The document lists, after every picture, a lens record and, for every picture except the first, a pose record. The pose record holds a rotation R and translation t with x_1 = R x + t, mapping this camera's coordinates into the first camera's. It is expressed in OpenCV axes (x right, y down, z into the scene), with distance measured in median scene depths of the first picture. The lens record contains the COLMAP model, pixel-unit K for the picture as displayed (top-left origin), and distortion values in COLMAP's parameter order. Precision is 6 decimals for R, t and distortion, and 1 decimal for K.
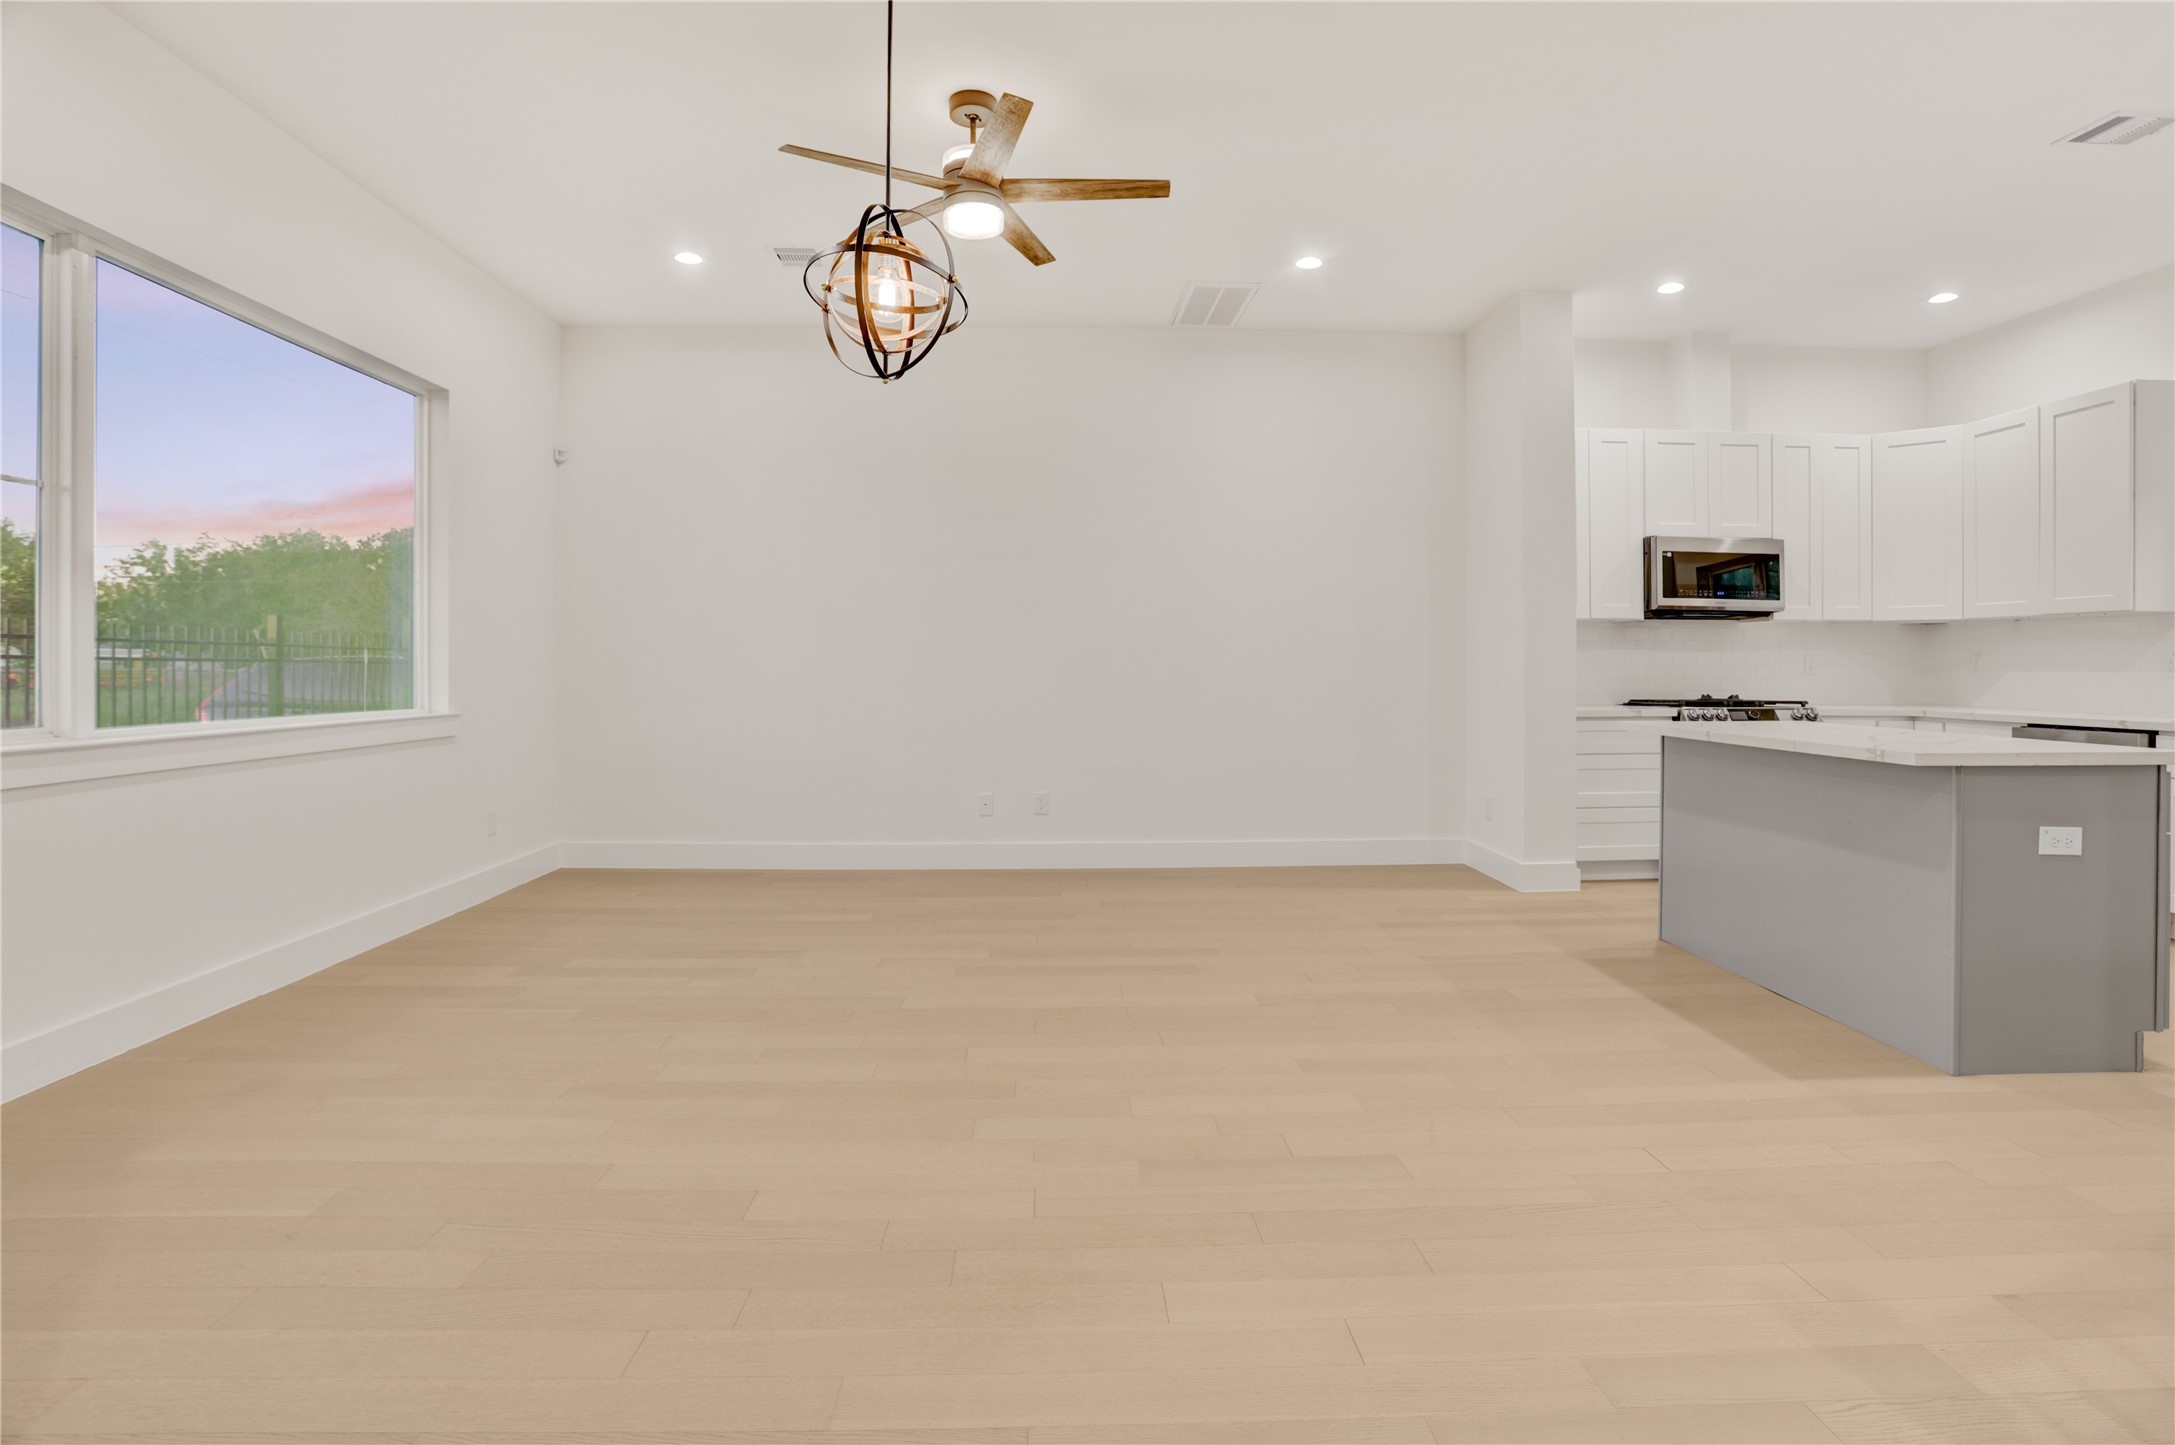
lens RADIAL K [[1087.3, 0, 1090.1], [0, 1087.3, 668.3], [0, 0, 1]] dist [-0.055650, 0.022614]
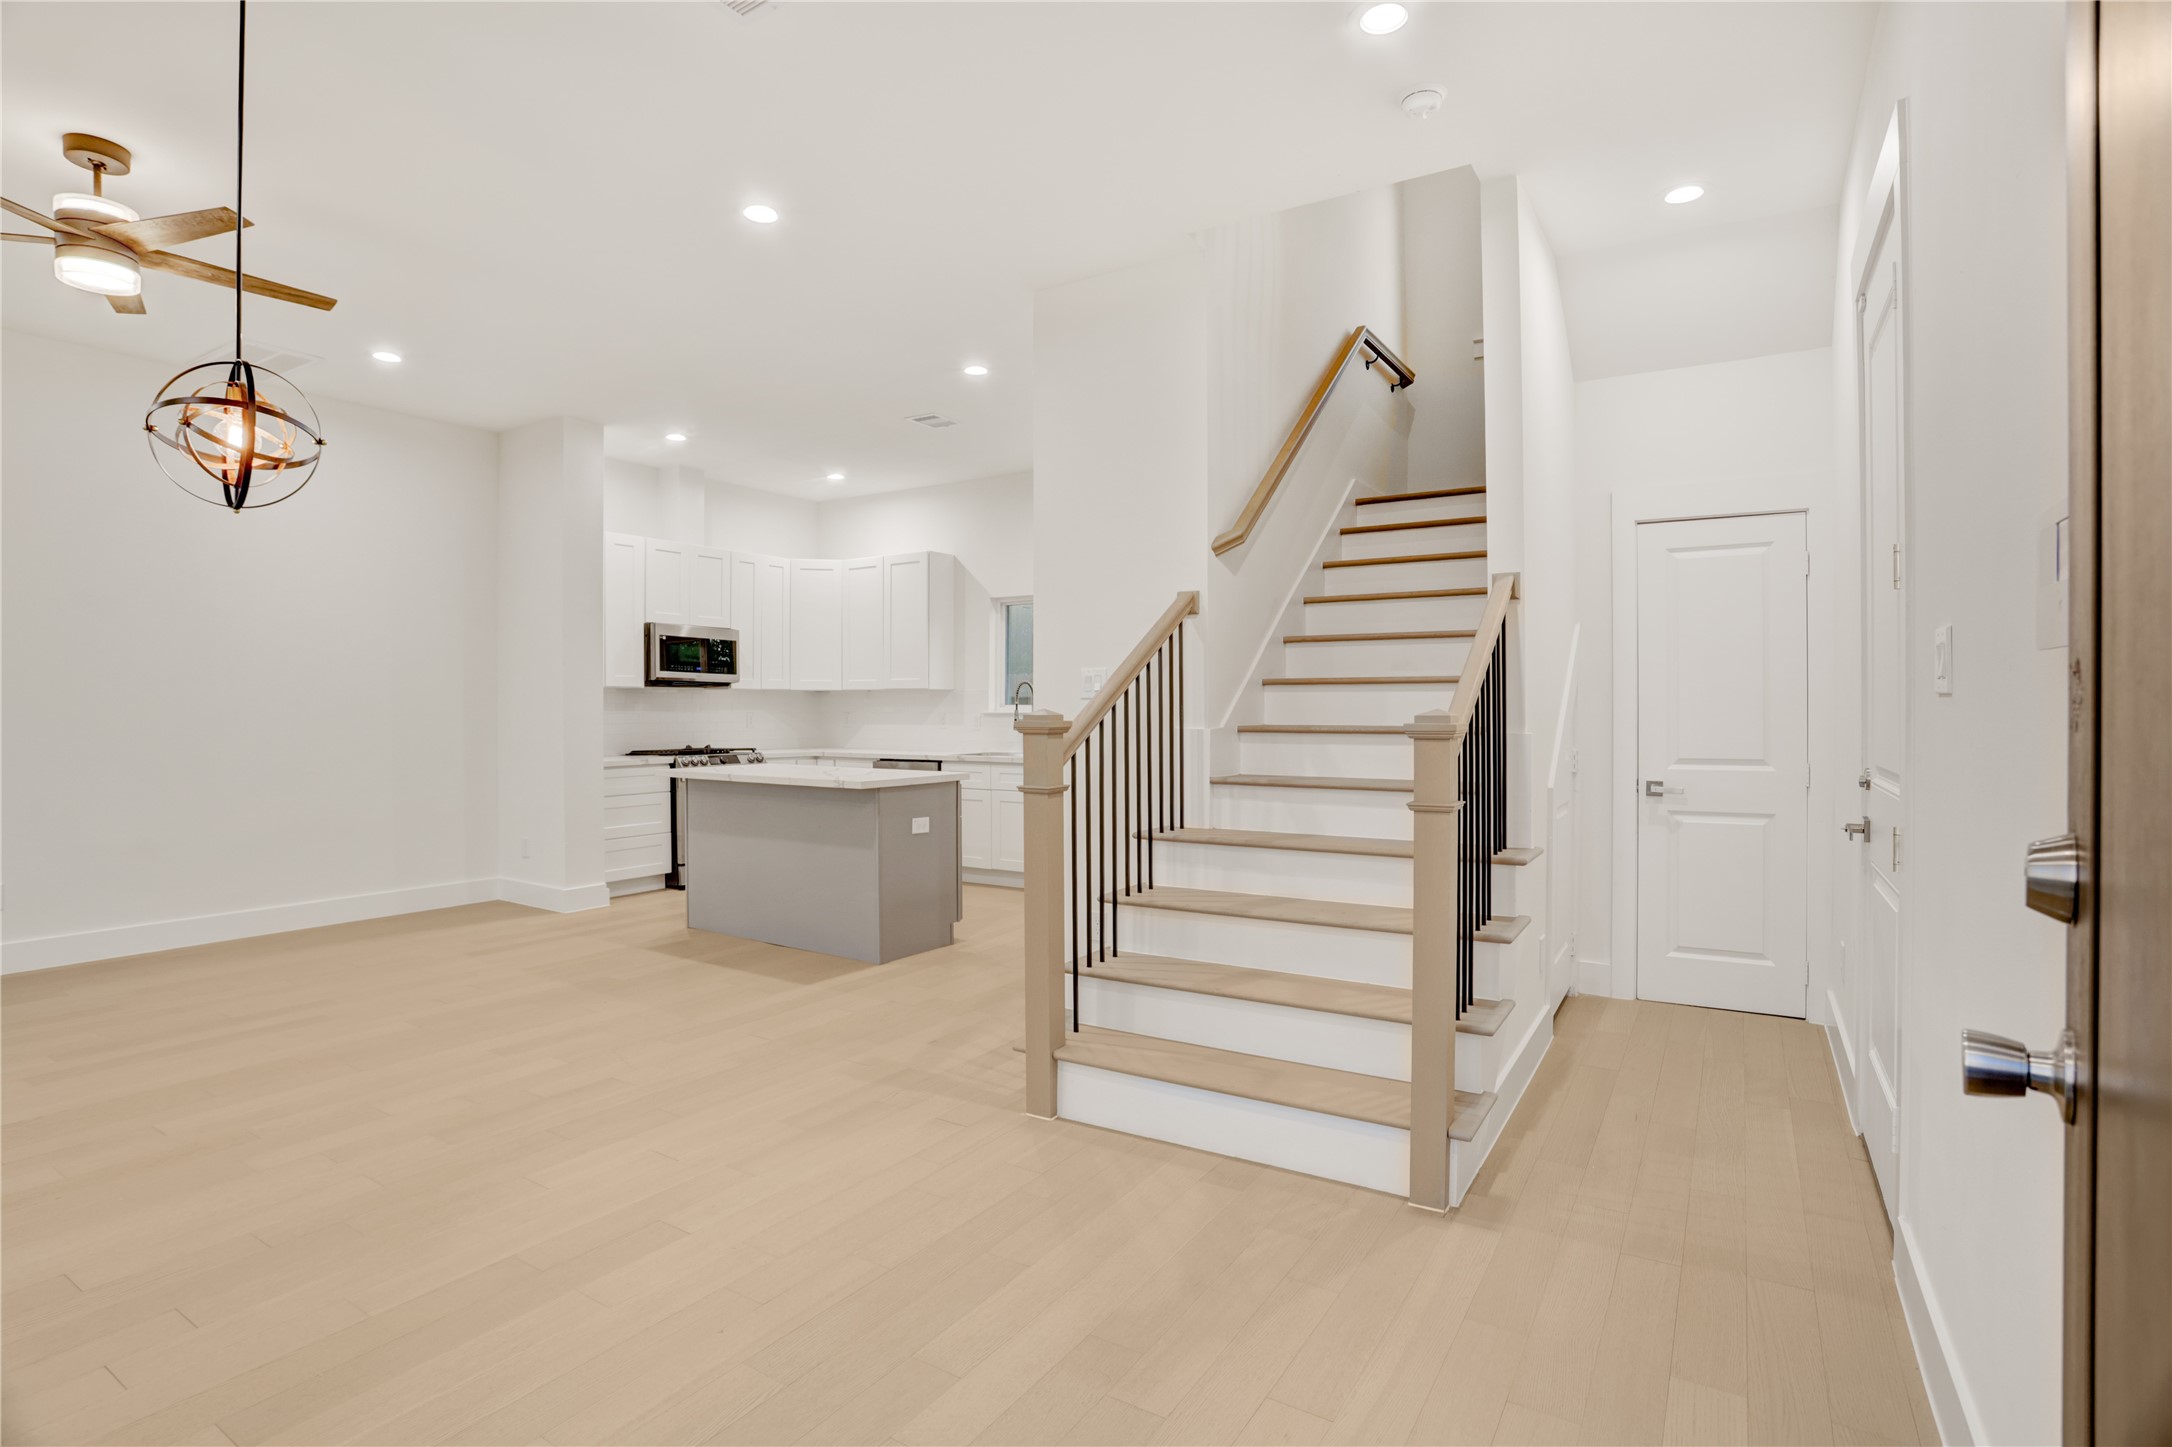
lens RADIAL K [[1098.3, 0, 1033.6], [0, 1098.3, 714.3], [0, 0, 1]] dist [-0.002410, 0.000020]
pose [[0.607374, -0.006121, 0.794392, -0.248541], [0.003981, 0.999981, 0.004661, -0.018854], [-0.794406, 0.000332, 0.607387, -0.162243]]
